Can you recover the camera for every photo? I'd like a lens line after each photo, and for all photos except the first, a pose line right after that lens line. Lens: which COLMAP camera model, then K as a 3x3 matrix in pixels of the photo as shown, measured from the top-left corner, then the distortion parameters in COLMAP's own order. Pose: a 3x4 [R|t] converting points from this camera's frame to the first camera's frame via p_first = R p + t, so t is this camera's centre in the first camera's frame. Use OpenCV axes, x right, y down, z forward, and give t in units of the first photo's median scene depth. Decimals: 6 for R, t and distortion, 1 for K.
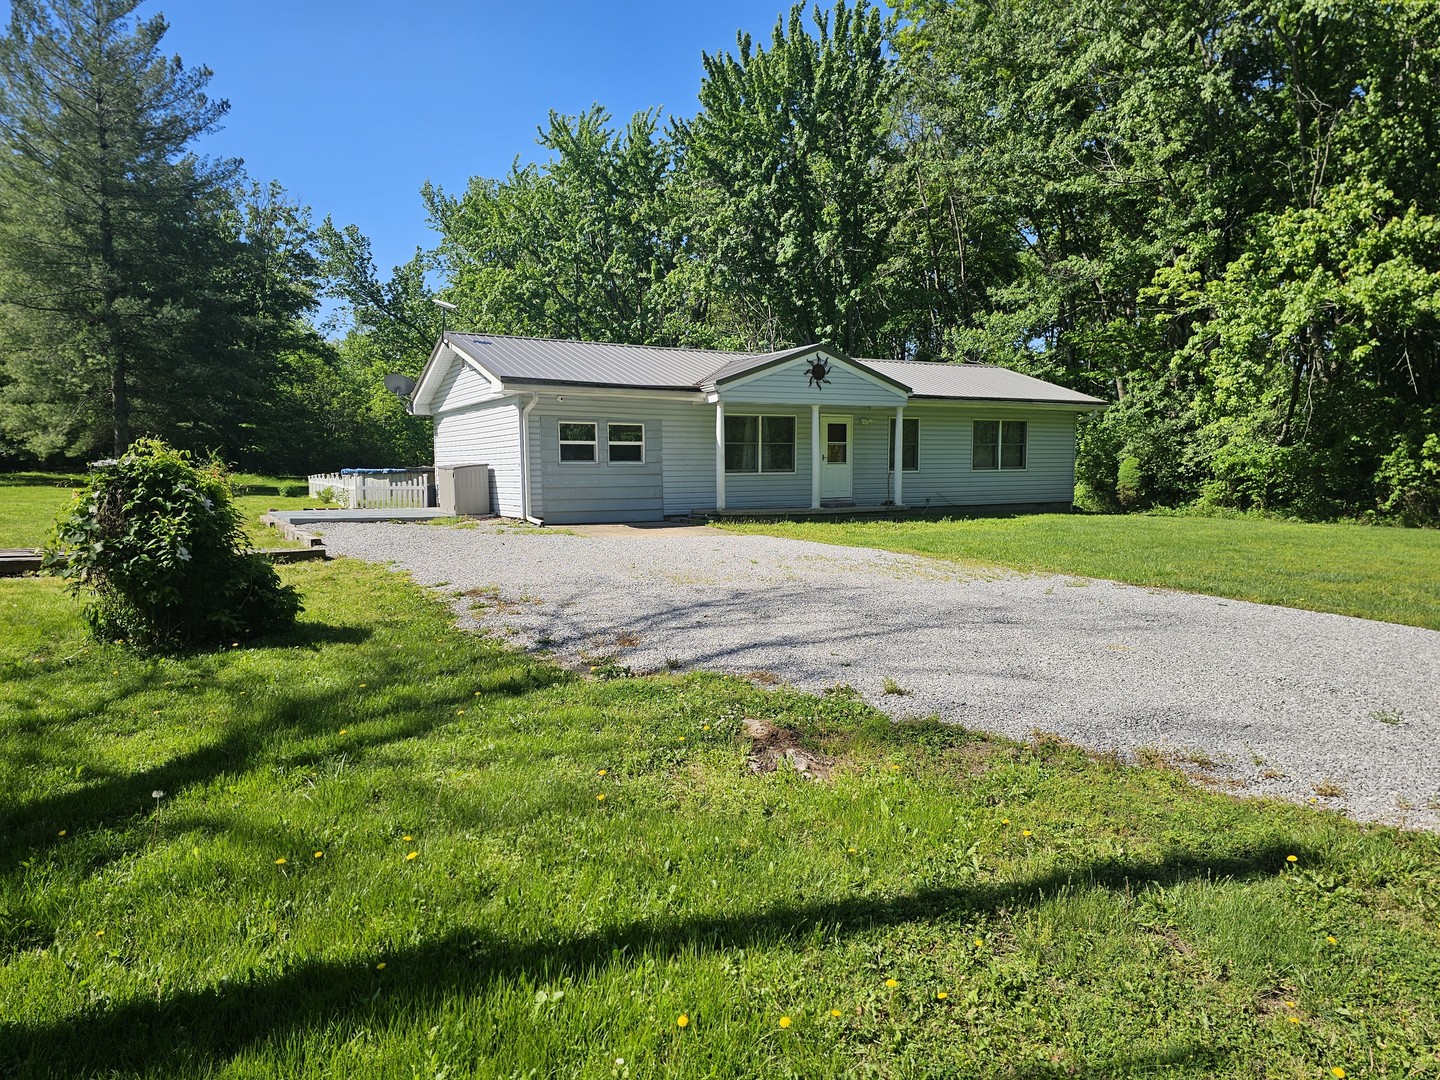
lens RADIAL K [[942.5, 0, 720.0], [0, 942.5, 540.0], [0, 0, 1]] dist [0.067446, 0.000530]
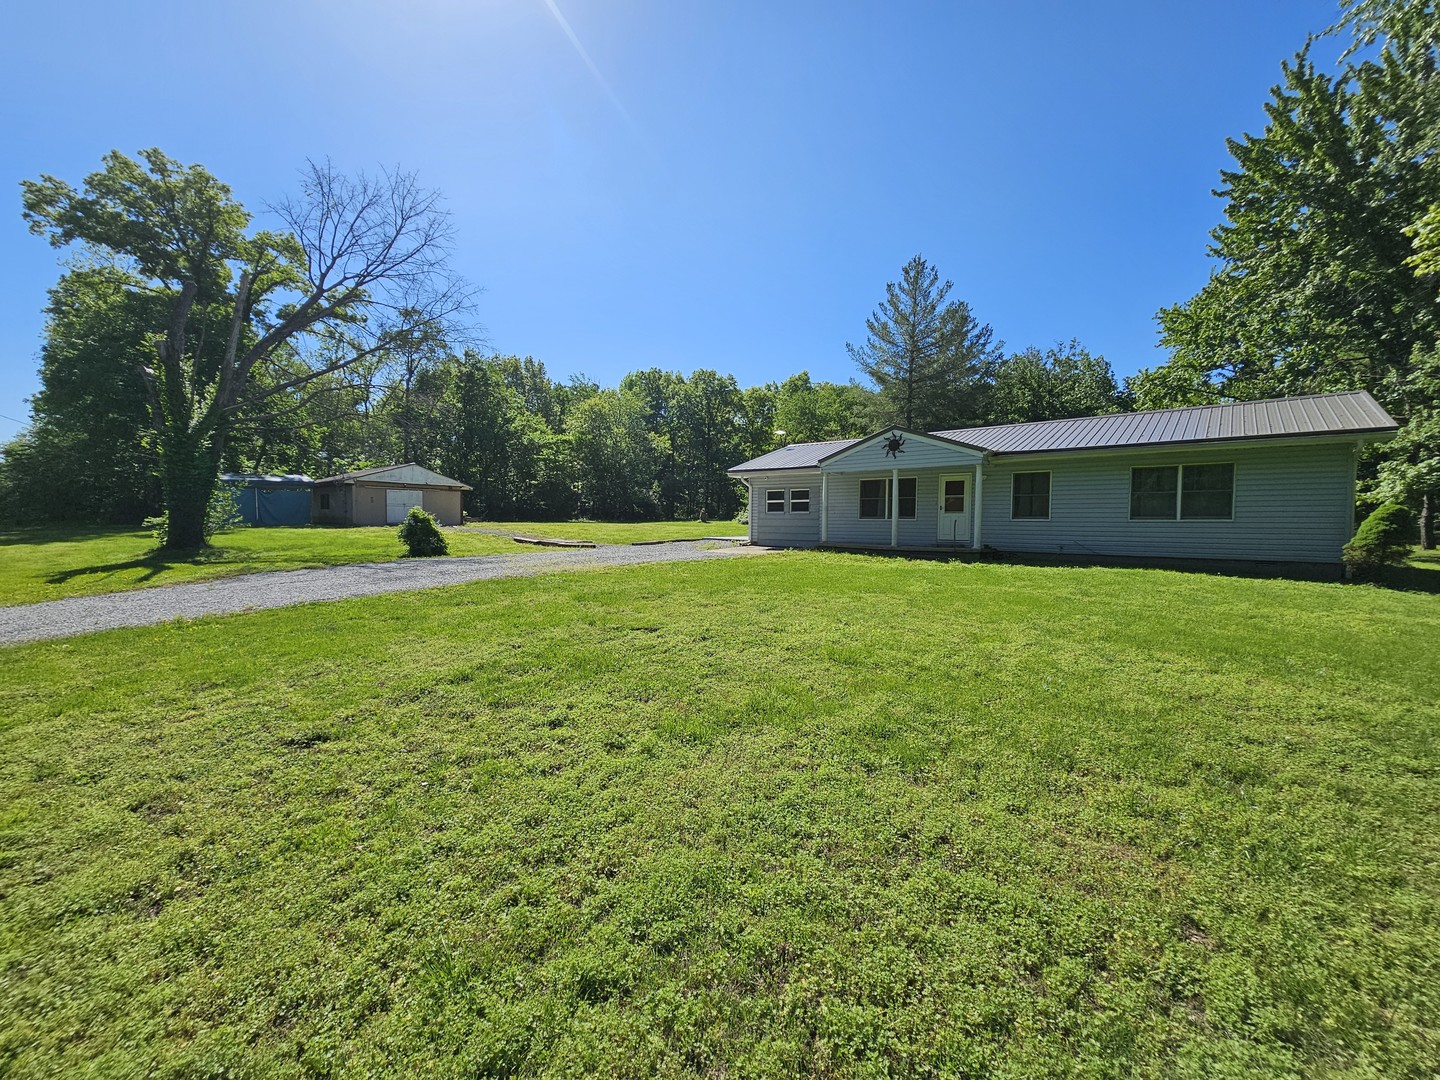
lens RADIAL K [[578.7, 0, 728.1], [0, 578.7, 542.6], [0, 0, 1]] dist [0.000780, 0.000017]
pose [[0.359162, 0.045332, -0.932174, 0.794318], [-0.075302, 0.996971, 0.019469, -0.036433], [0.930233, 0.063202, 0.361487, 0.483151]]
